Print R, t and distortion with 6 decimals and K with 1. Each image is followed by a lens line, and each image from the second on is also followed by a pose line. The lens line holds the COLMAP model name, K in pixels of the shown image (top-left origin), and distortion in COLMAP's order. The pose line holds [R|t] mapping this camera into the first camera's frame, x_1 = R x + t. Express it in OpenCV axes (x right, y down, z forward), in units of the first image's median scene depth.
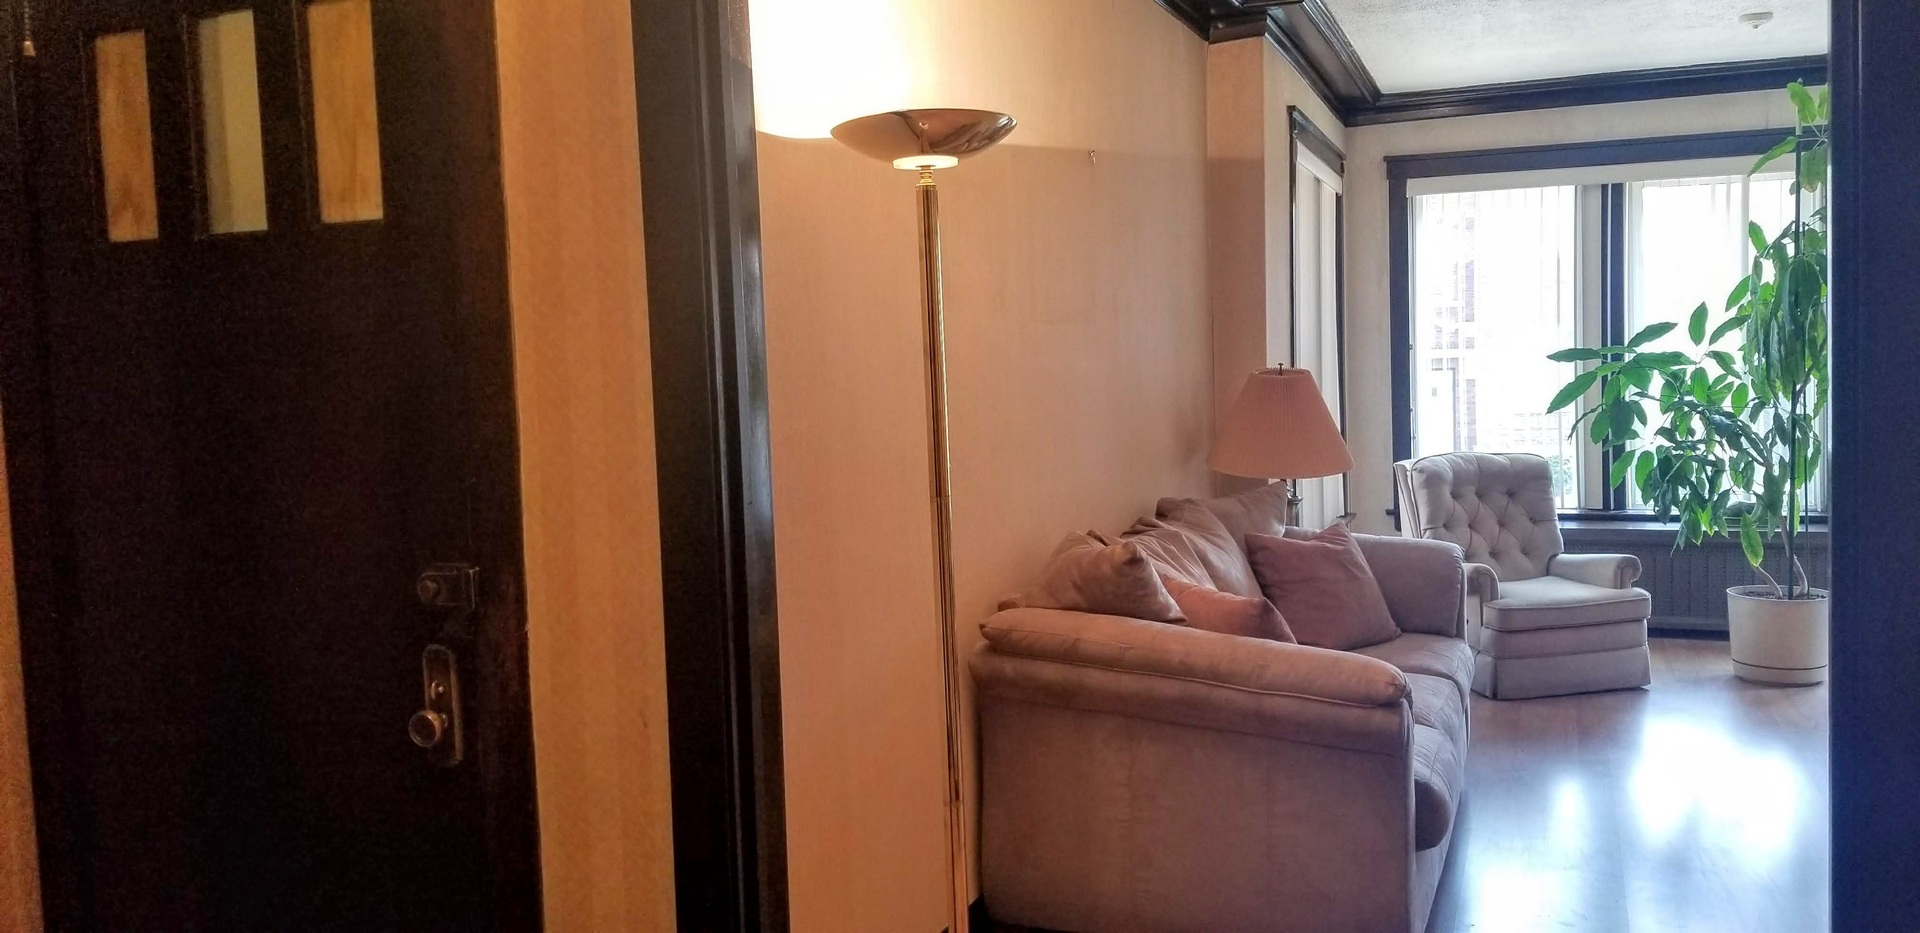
lens RADIAL K [[1506.2, 0, 984.5], [0, 1506.2, 451.7], [0, 0, 1]] dist [0.087535, -0.140835]
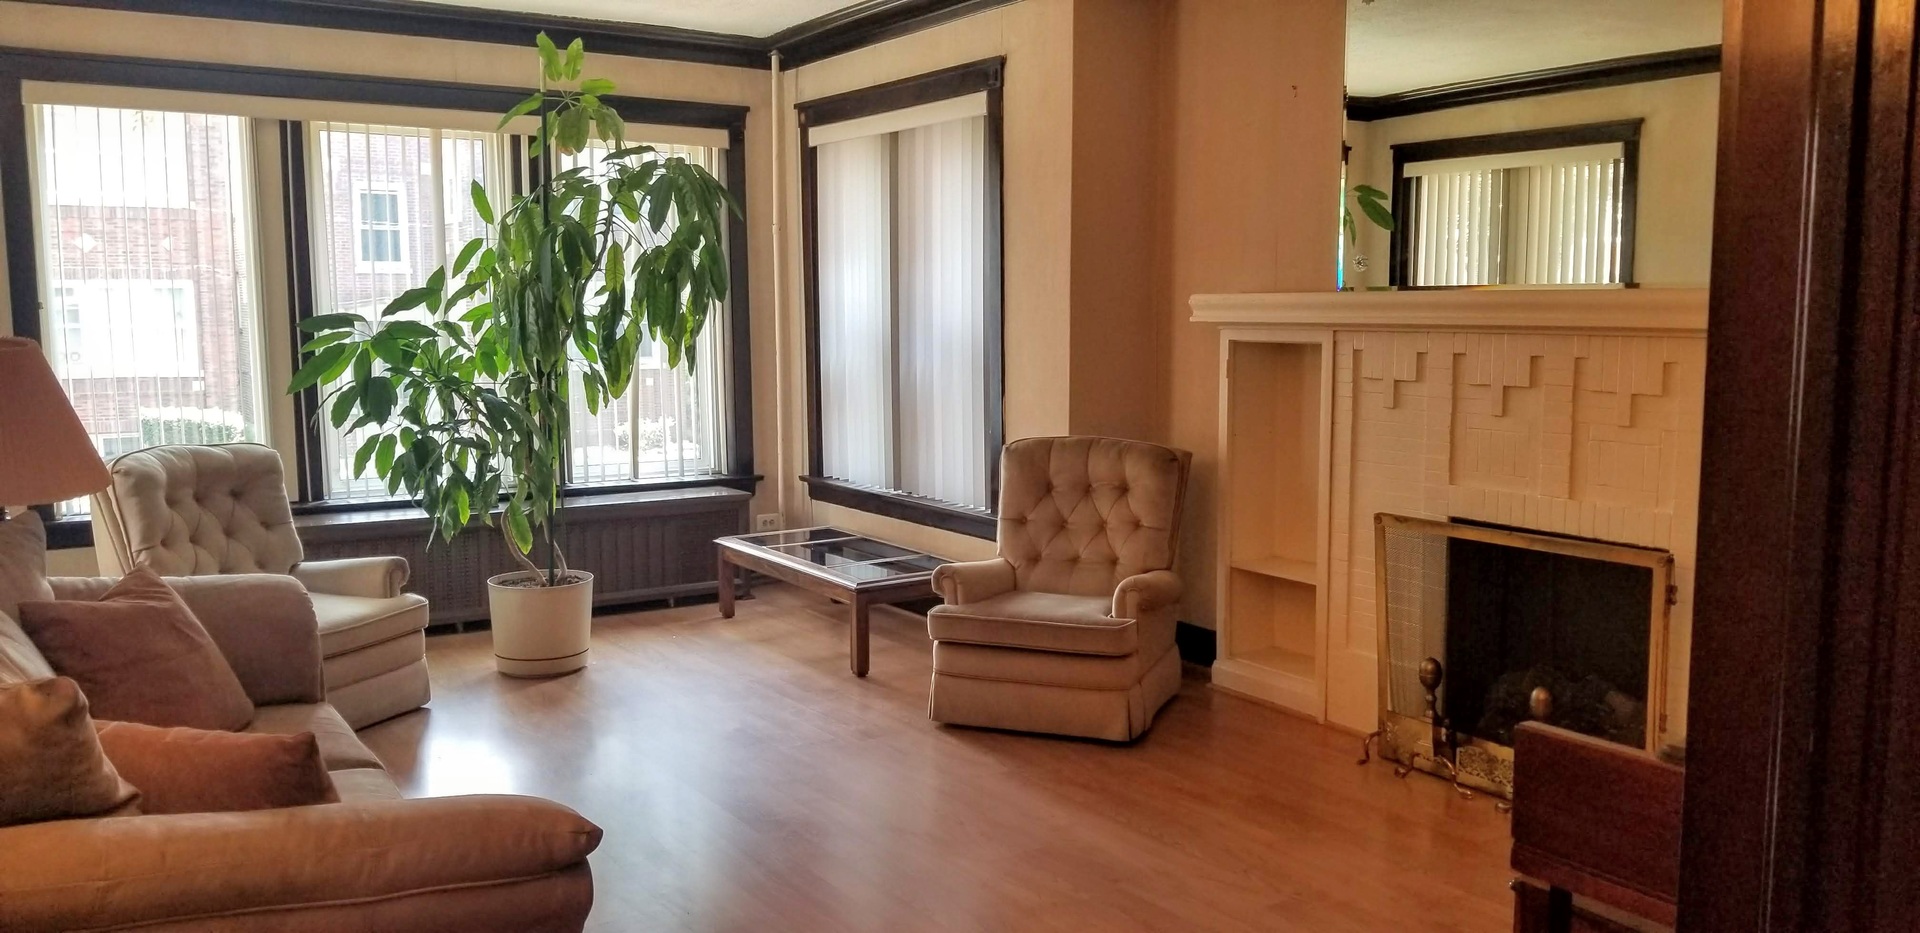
lens RADIAL K [[1506.2, 0, 961.7], [0, 1506.2, 470.5], [0, 0, 1]] dist [0.087535, -0.140835]
pose [[0.597463, -0.061798, 0.799511, -0.069985], [0.032346, 0.998072, 0.052974, -0.015566], [-0.801244, -0.005789, 0.598310, 0.219096]]
